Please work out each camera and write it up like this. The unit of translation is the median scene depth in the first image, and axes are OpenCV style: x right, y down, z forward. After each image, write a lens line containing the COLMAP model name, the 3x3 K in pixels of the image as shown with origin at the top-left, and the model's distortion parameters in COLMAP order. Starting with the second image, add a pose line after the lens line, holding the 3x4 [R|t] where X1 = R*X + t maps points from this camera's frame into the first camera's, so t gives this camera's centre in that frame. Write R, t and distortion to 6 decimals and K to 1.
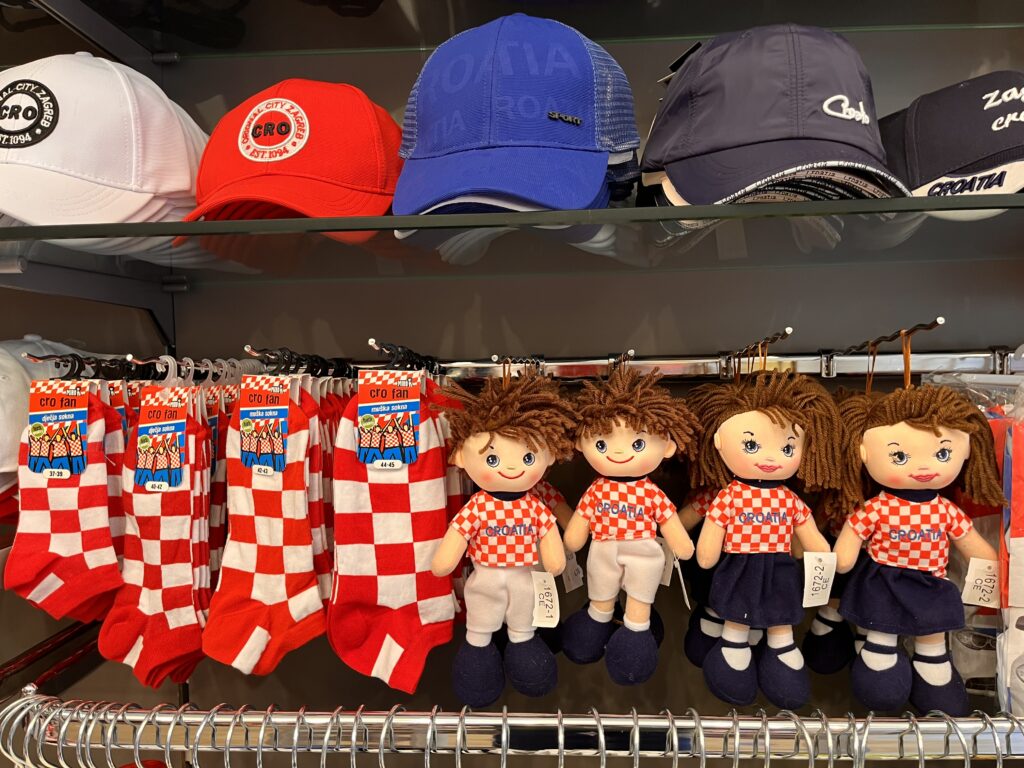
lens RADIAL K [[768.3, 0, 512.0], [0, 768.3, 384.0], [0, 0, 1]] dist [0.073242, -0.105833]
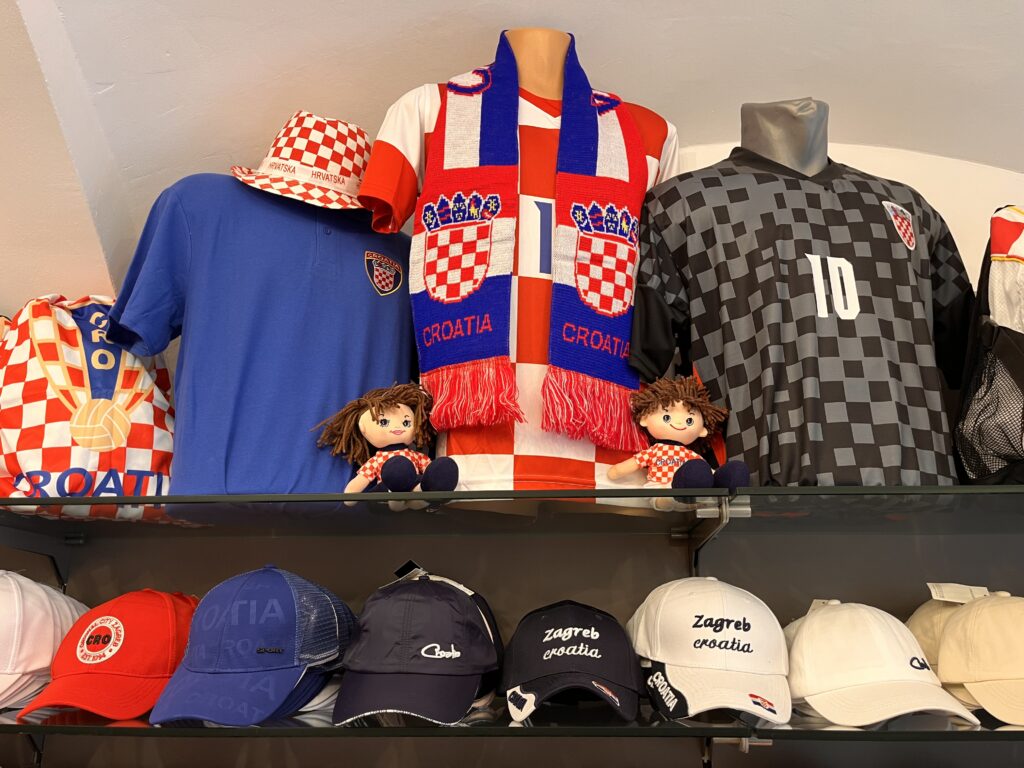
lens RADIAL K [[768.3, 0, 512.0], [0, 768.3, 384.0], [0, 0, 1]] dist [0.073242, -0.105833]
pose [[0.999762, 0.014792, -0.016025, 0.530852], [-0.019319, 0.941648, -0.336044, -0.300160], [0.010119, 0.336274, 0.941710, -0.626514]]
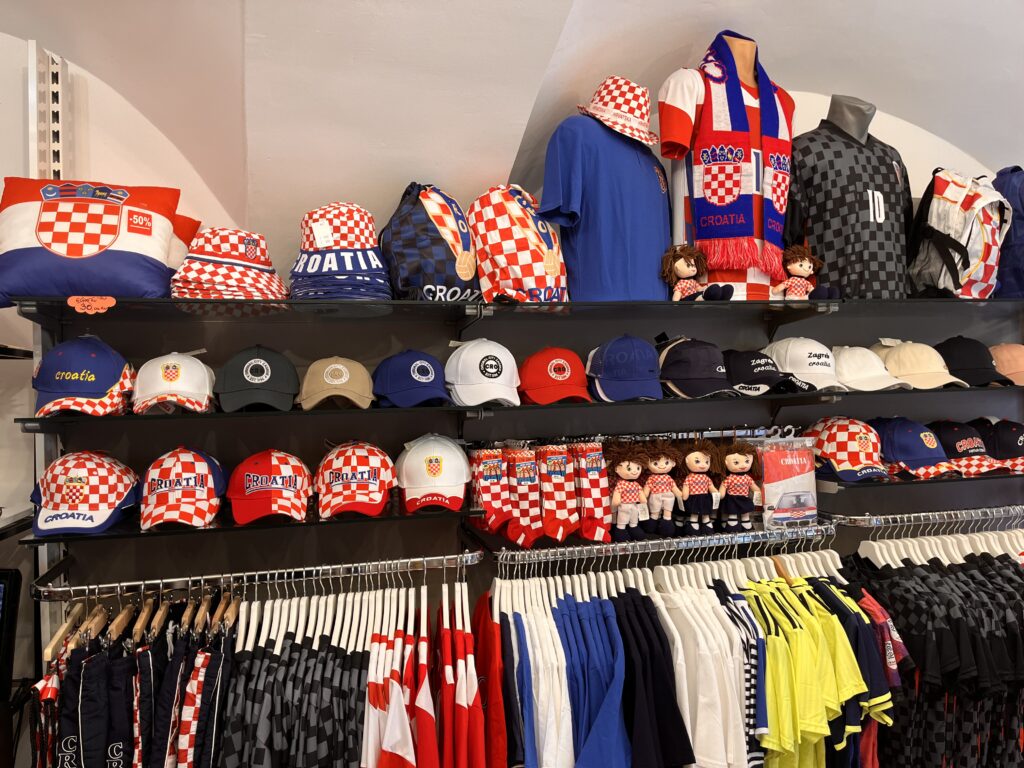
lens RADIAL K [[768.3, 0, 512.0], [0, 768.3, 384.0], [0, 0, 1]] dist [0.073242, -0.105833]
pose [[0.951569, -0.010759, 0.307248, -1.471077], [0.030266, 0.997811, -0.058794, -0.085206], [-0.305943, 0.065245, 0.949811, -1.949660]]
